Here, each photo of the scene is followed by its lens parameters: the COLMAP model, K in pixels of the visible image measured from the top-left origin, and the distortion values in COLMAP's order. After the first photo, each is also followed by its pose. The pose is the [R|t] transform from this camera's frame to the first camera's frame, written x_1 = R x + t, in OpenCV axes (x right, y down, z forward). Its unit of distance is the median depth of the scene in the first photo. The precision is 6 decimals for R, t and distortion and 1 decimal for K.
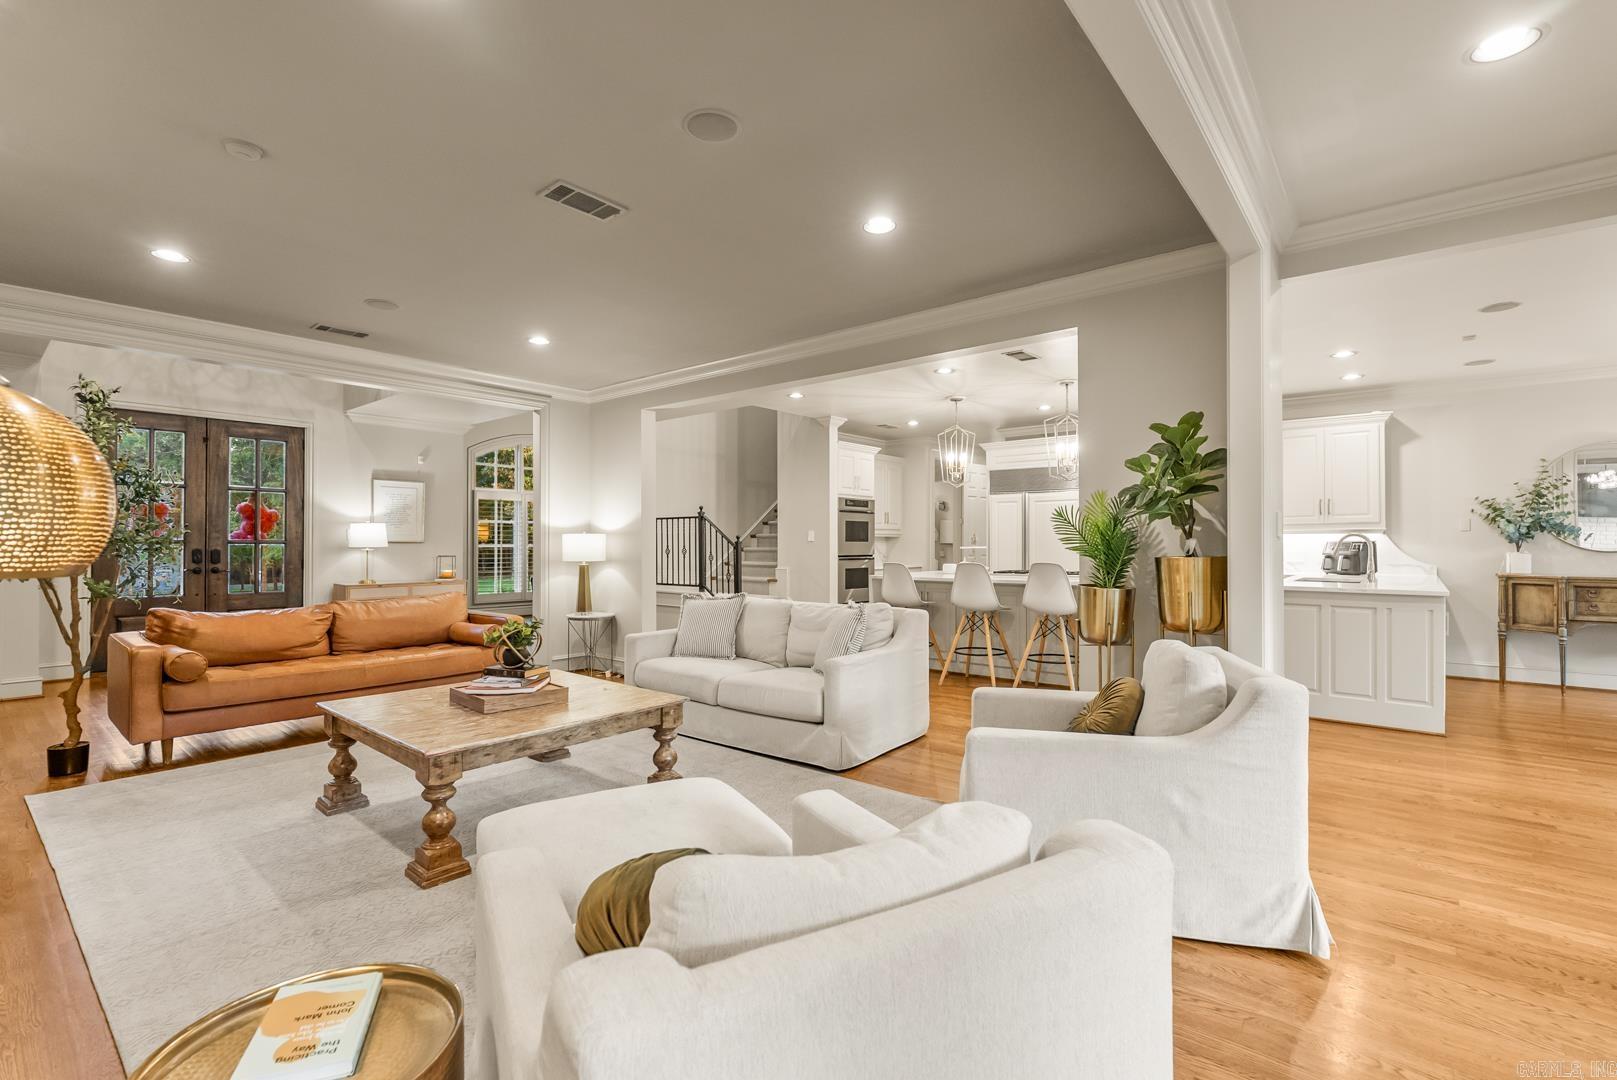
lens RADIAL K [[739.8, 0, 807.7], [0, 739.8, 539.8], [0, 0, 1]] dist [-0.002295, 0.000346]
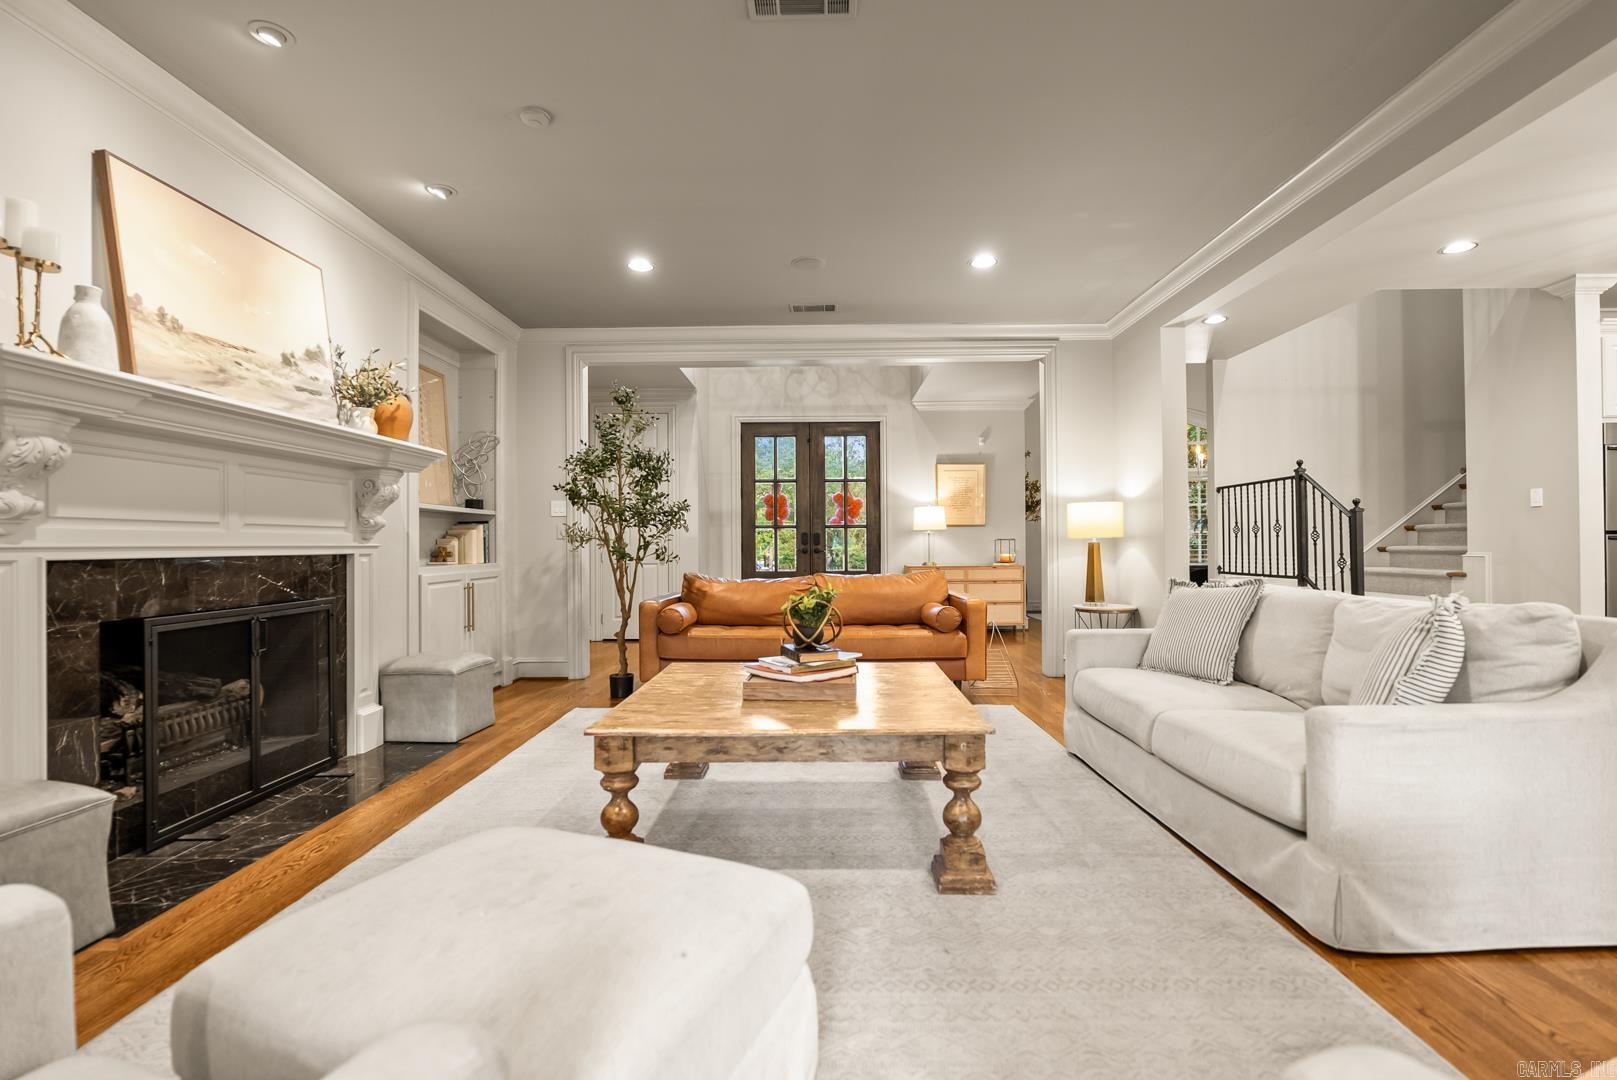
lens RADIAL K [[739.8, 0, 810.6], [0, 739.8, 539.5], [0, 0, 1]] dist [-0.002295, 0.000346]
pose [[0.631594, -0.009439, -0.775242, 0.112938], [0.008898, 0.999948, -0.004926, 0.030642], [0.775248, -0.003787, 0.631645, 0.257940]]
